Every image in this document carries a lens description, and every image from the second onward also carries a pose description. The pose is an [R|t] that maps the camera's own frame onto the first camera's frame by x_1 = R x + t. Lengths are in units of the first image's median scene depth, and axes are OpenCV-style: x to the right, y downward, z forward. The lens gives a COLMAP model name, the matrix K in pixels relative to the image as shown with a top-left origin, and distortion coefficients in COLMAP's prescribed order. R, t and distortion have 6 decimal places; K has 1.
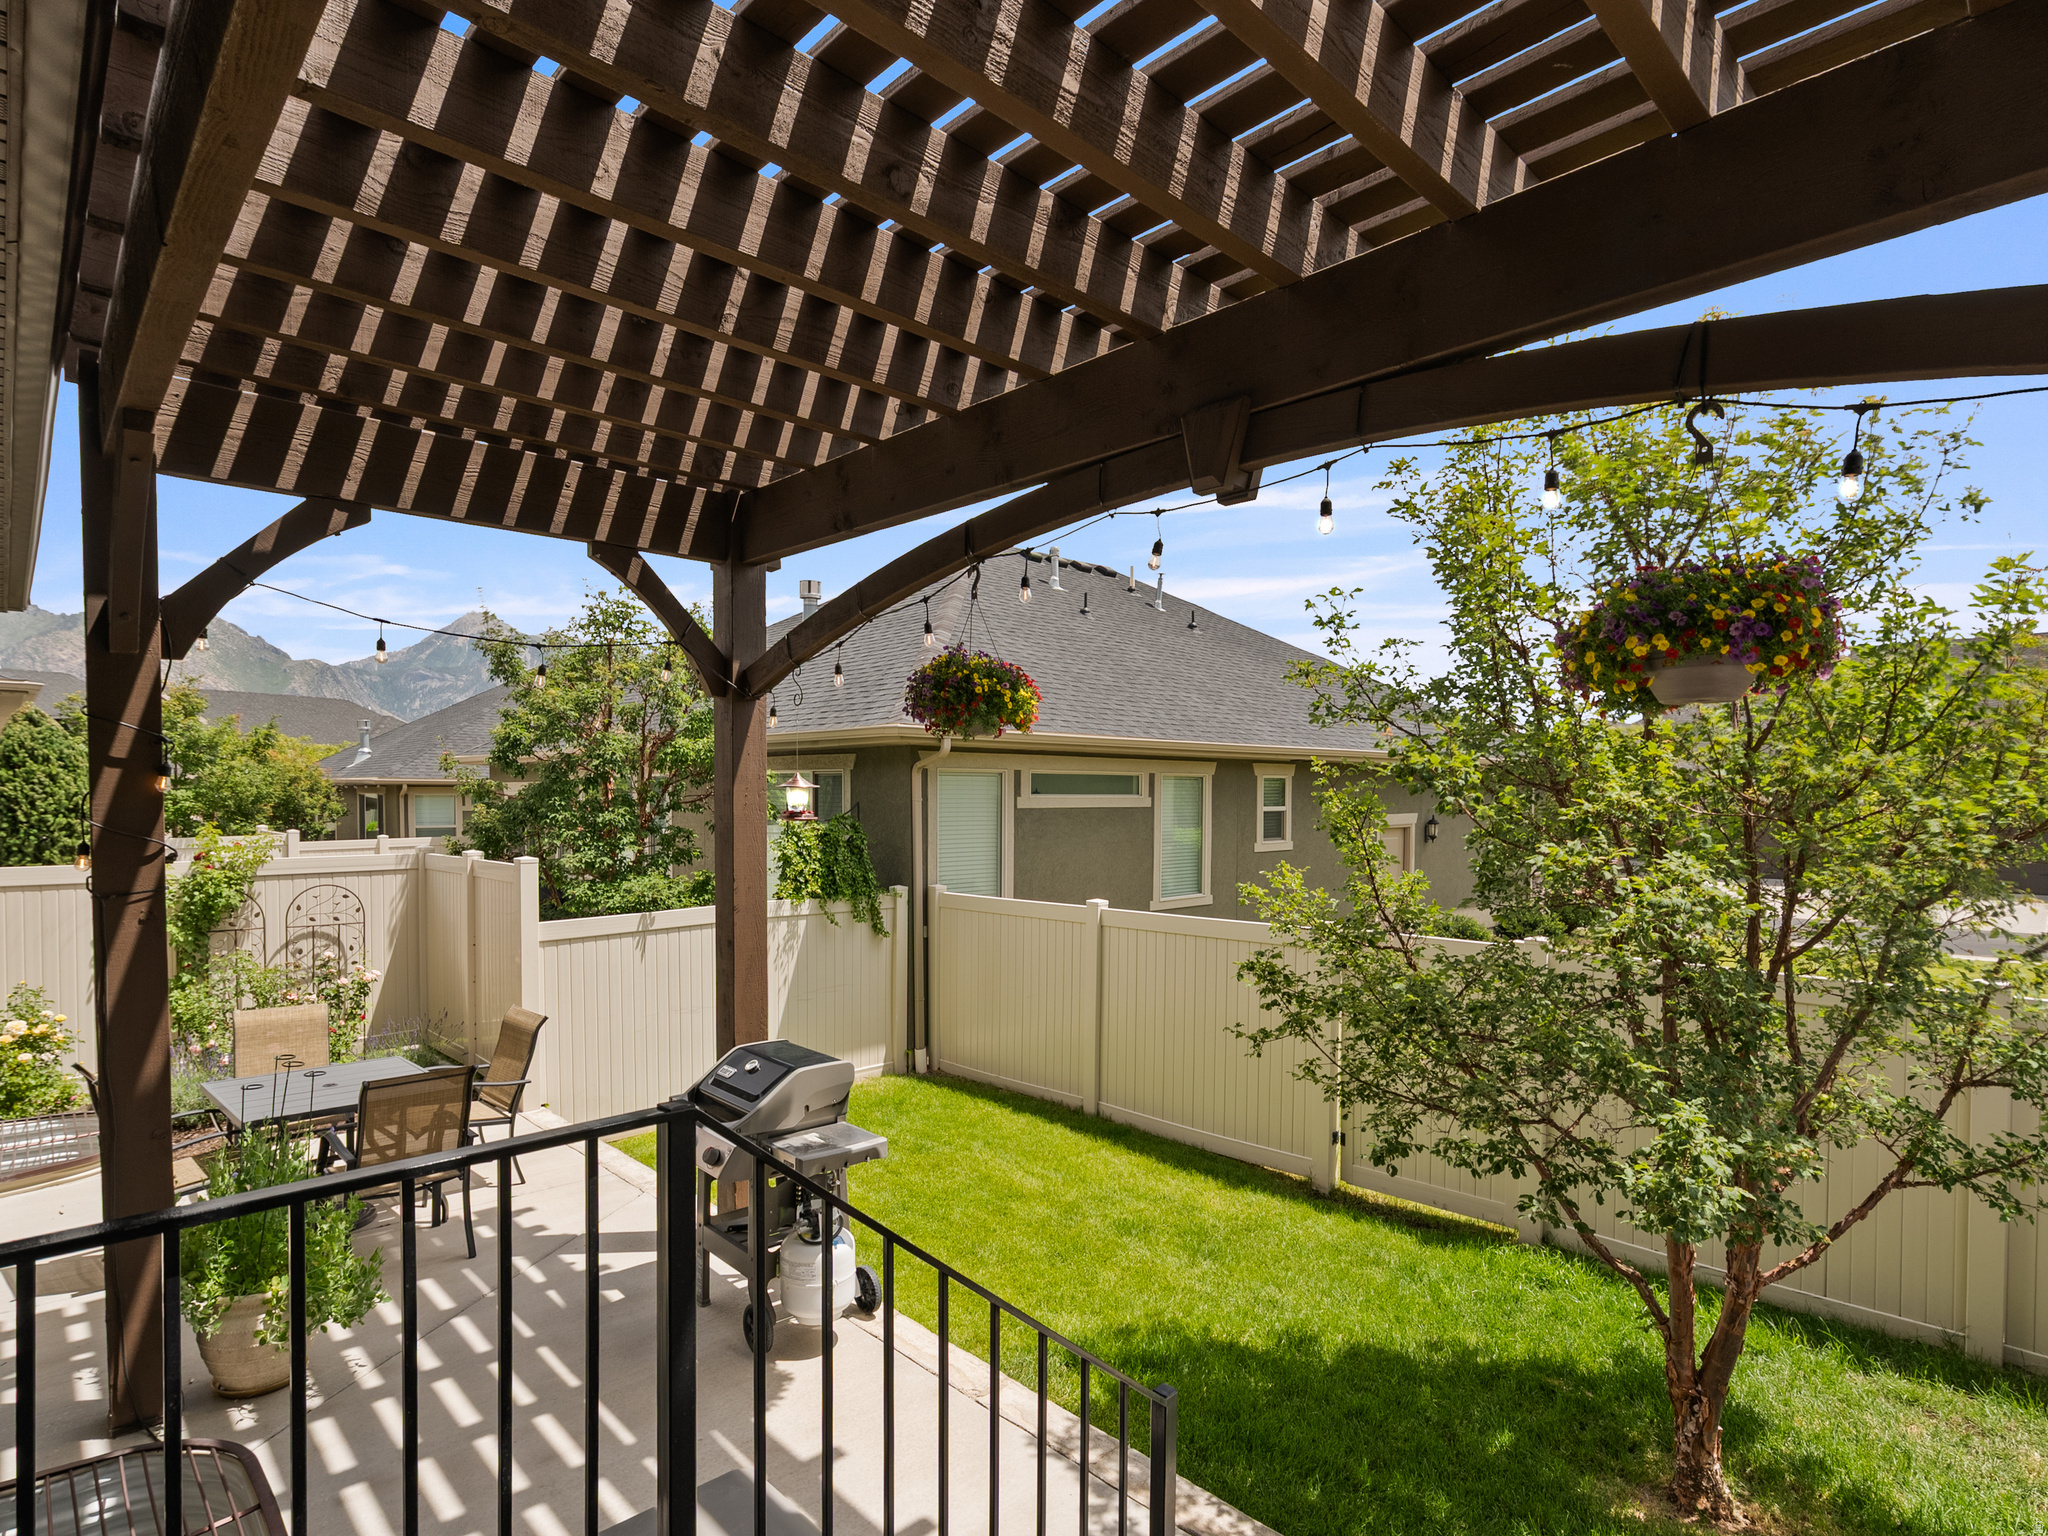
lens RADIAL K [[1044.1, 0, 1021.7], [0, 1044.1, 807.2], [0, 0, 1]] dist [-0.000546, 0.003104]
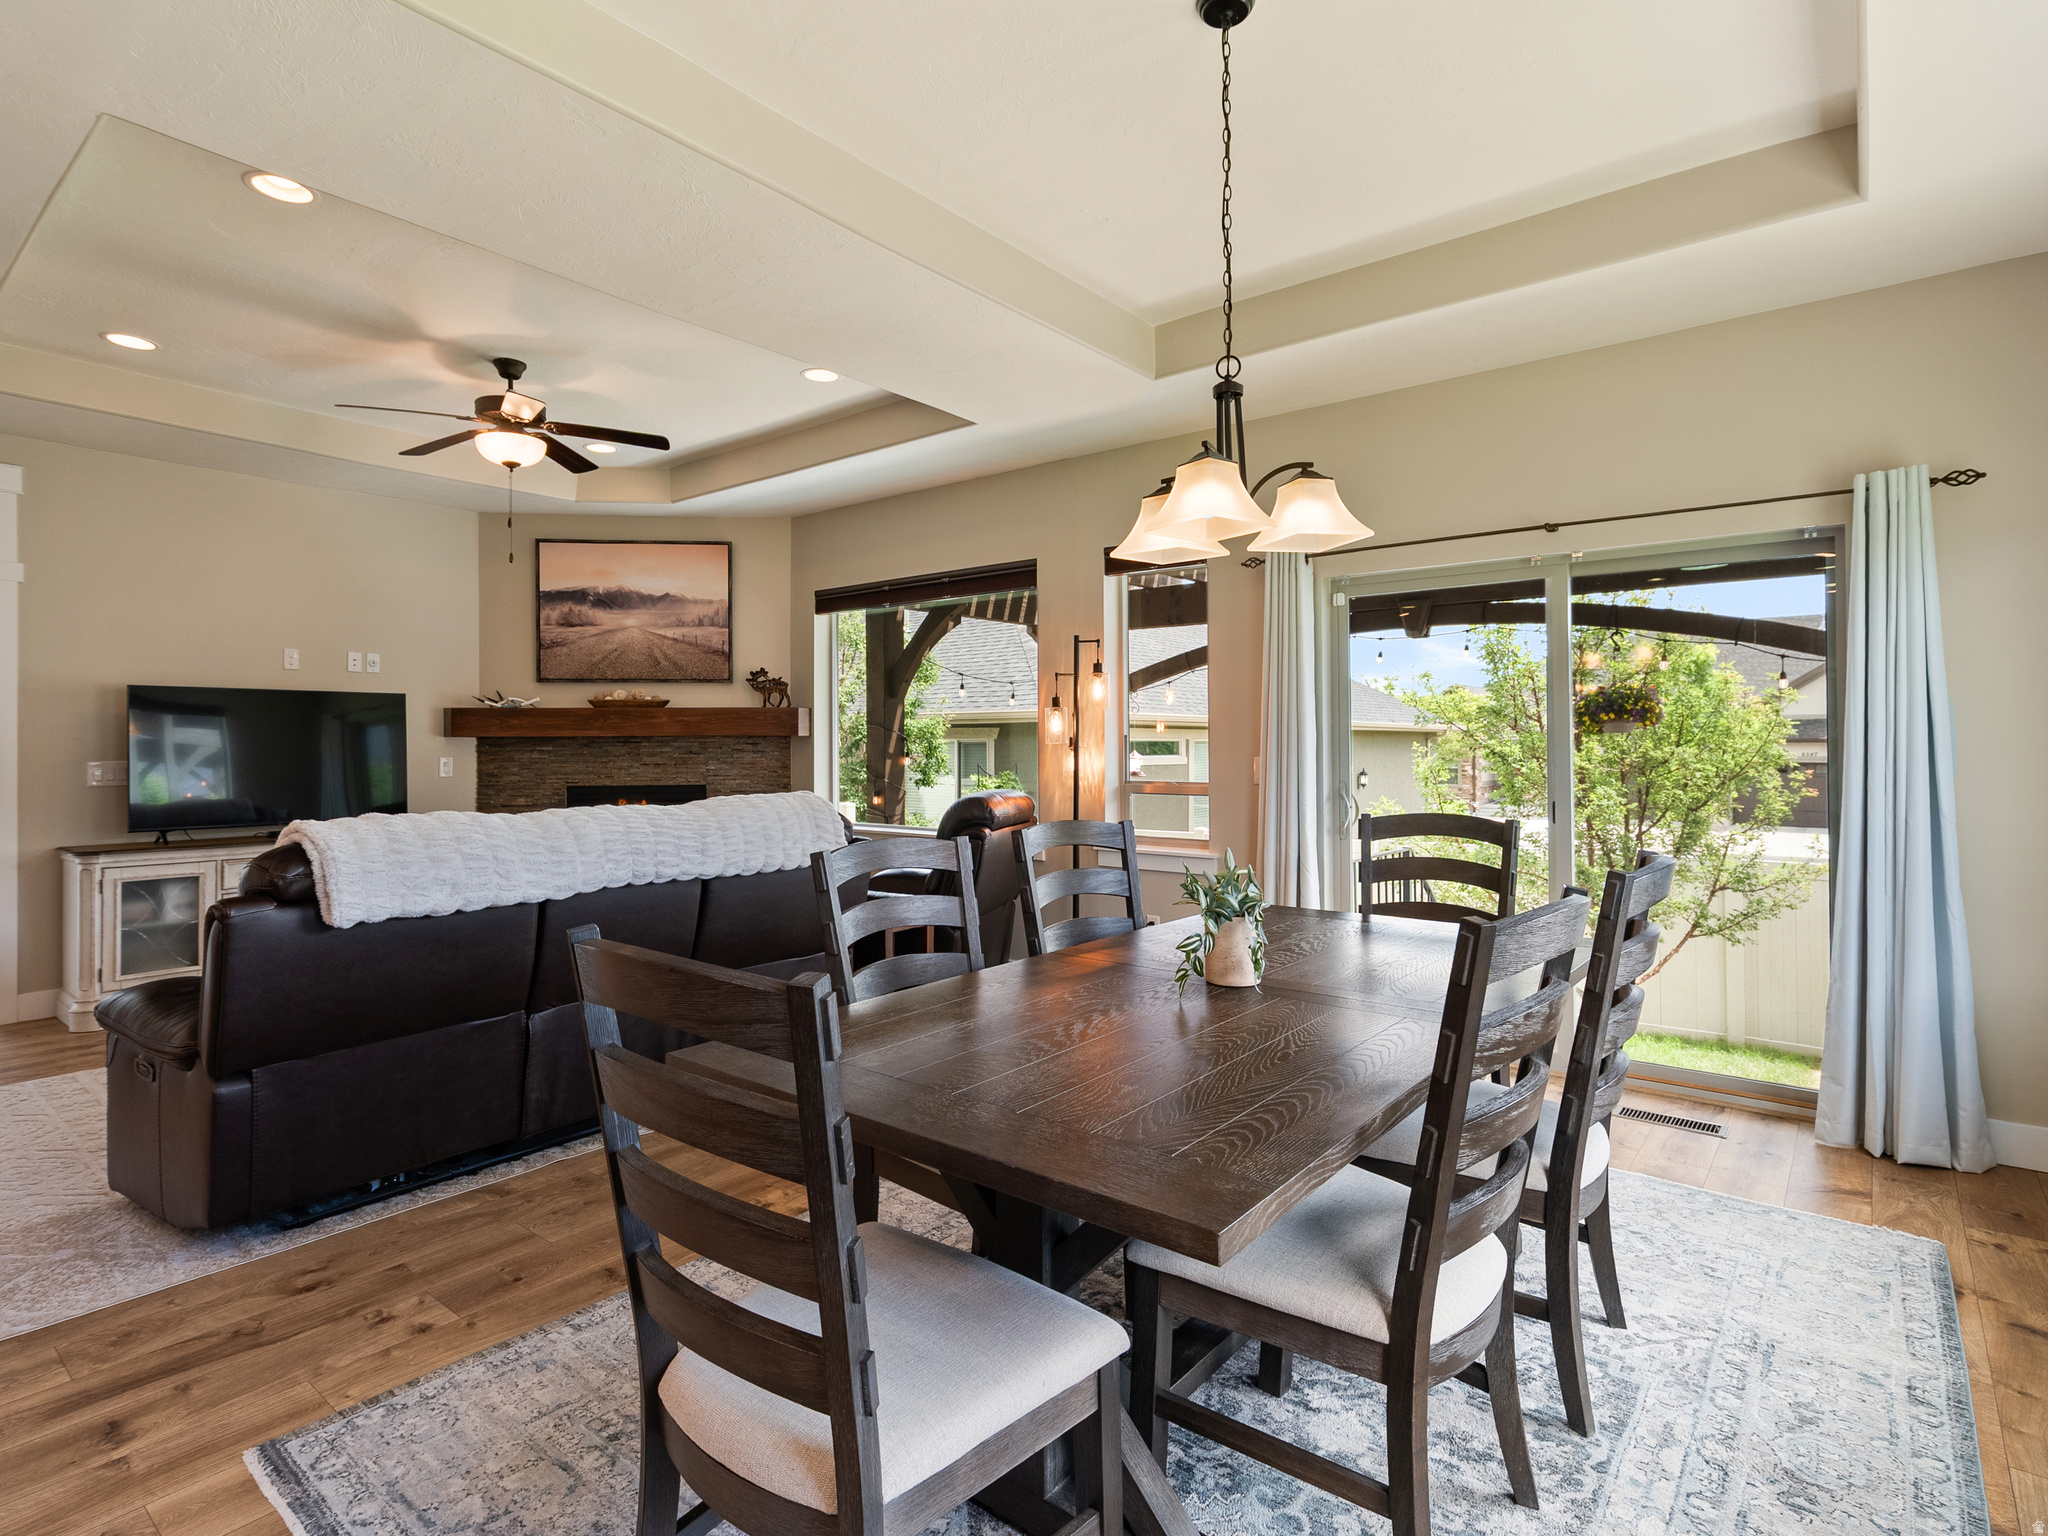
lens RADIAL K [[1044.1, 0, 1023.7], [0, 1044.1, 741.0], [0, 0, 1]] dist [-0.000546, 0.003104]
pose [[0.992879, -0.004418, 0.119047, -0.832334], [0.006644, 0.999810, -0.018310, -0.022898], [-0.118943, 0.018970, 0.992720, -1.042492]]
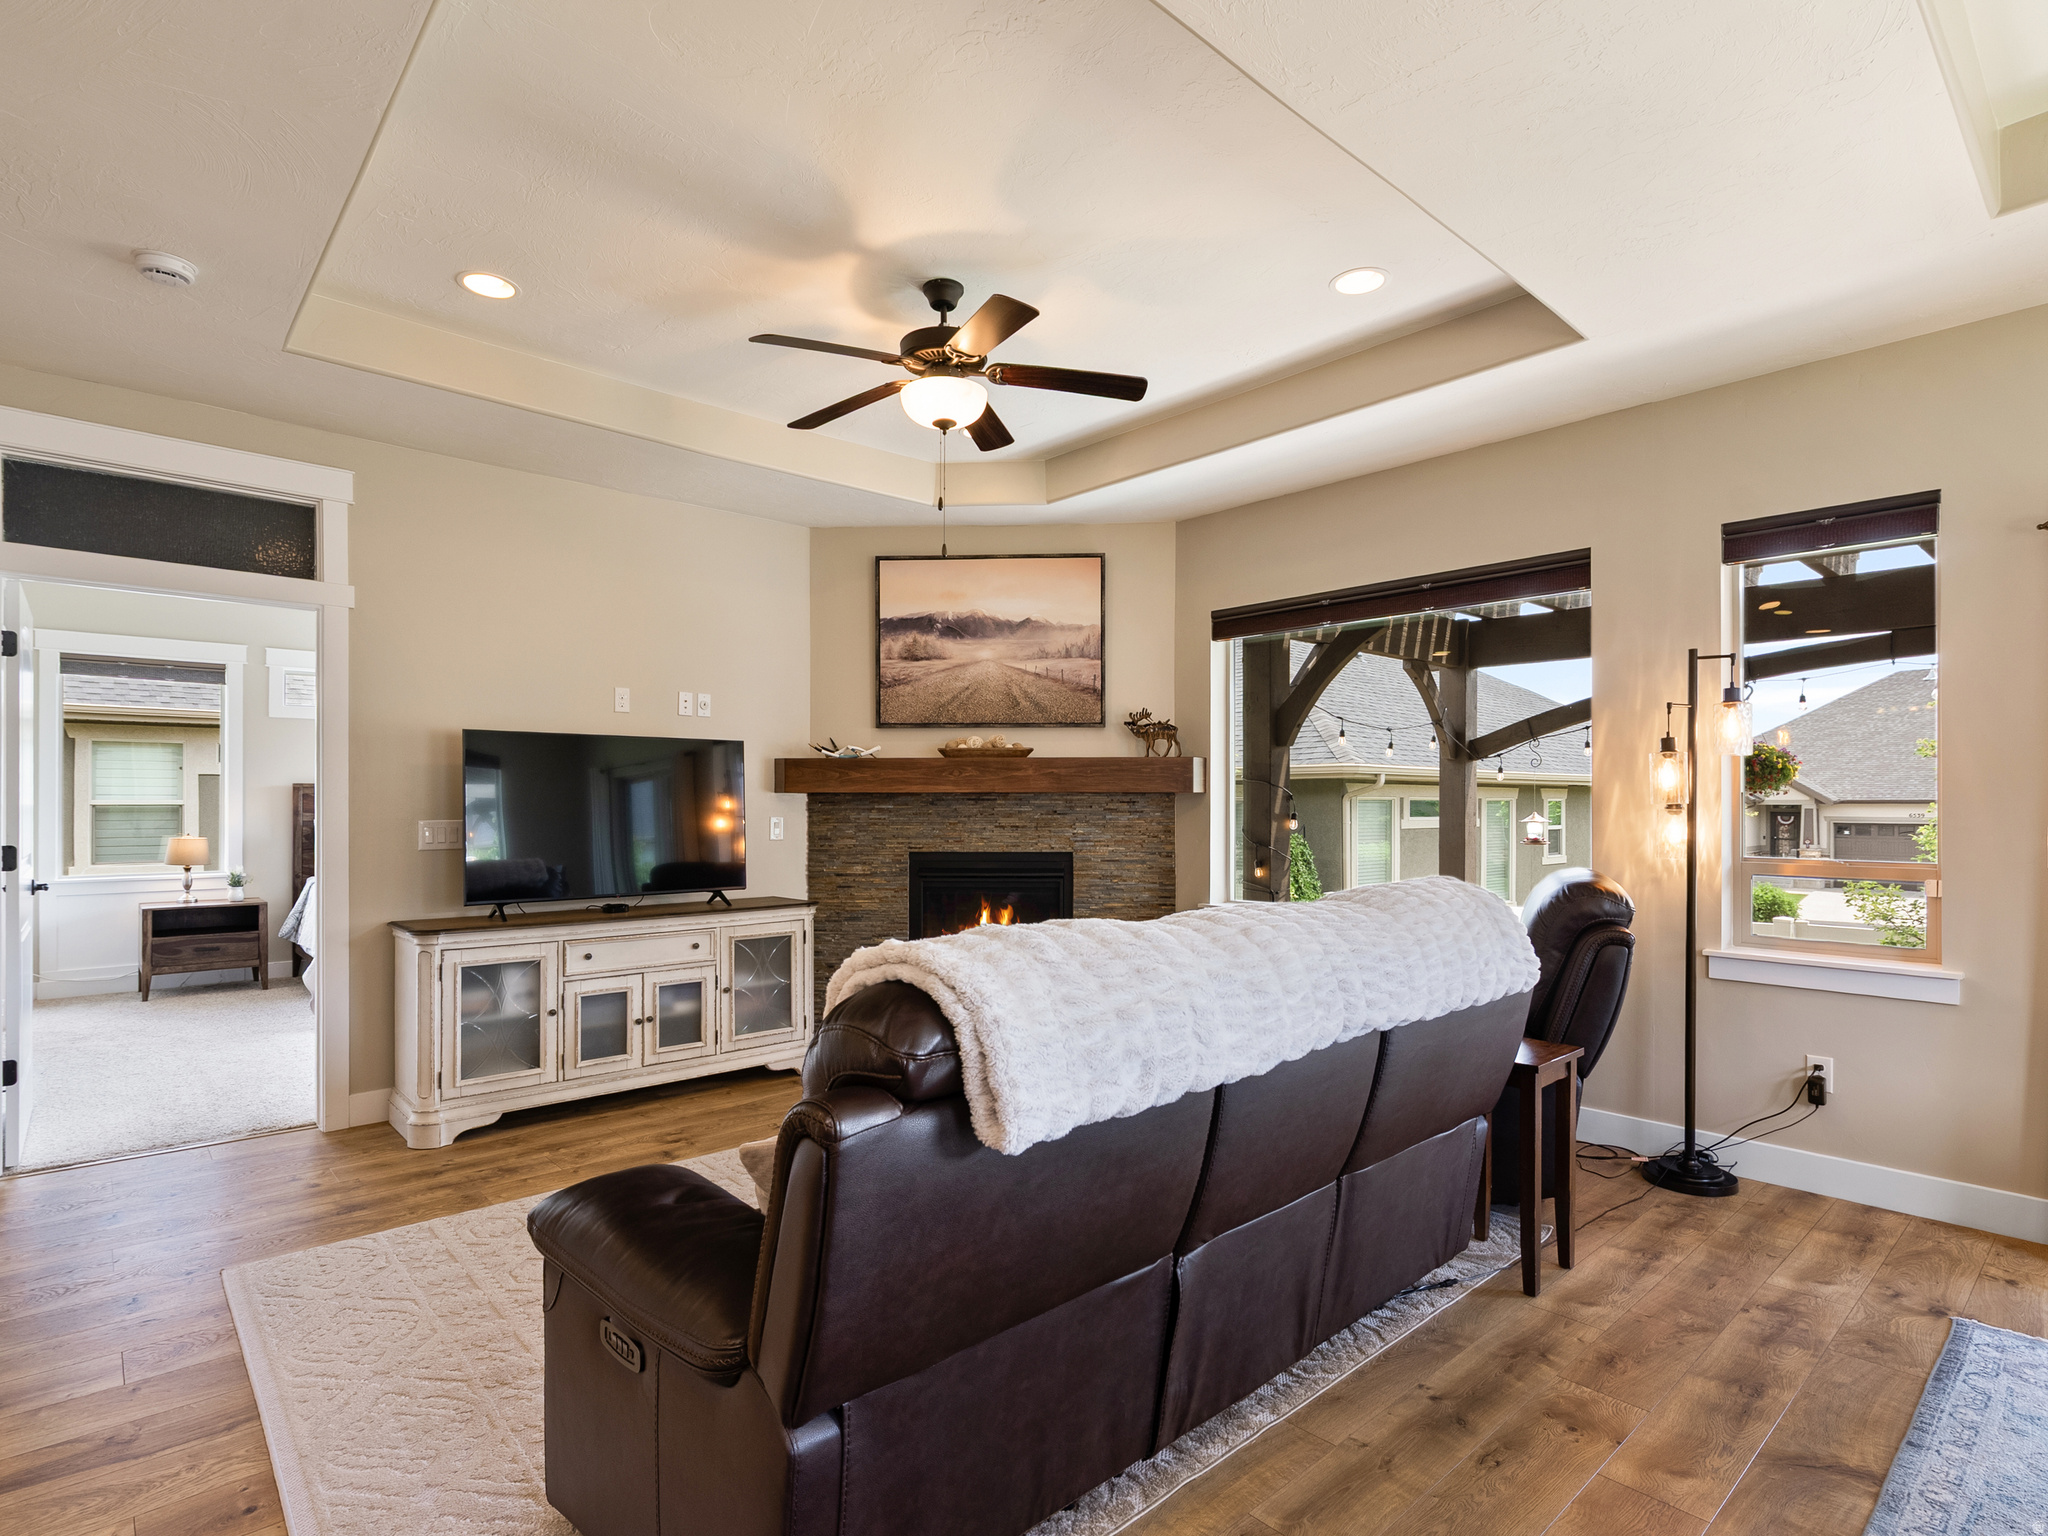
lens RADIAL K [[1044.1, 0, 1018.1], [0, 1044.1, 805.6], [0, 0, 1]] dist [-0.000546, 0.003104]
pose [[0.999282, -0.000377, -0.037898, -1.176544], [-0.000106, 0.999919, -0.012740, -0.030644], [0.037899, 0.012735, 0.999200, -0.670294]]
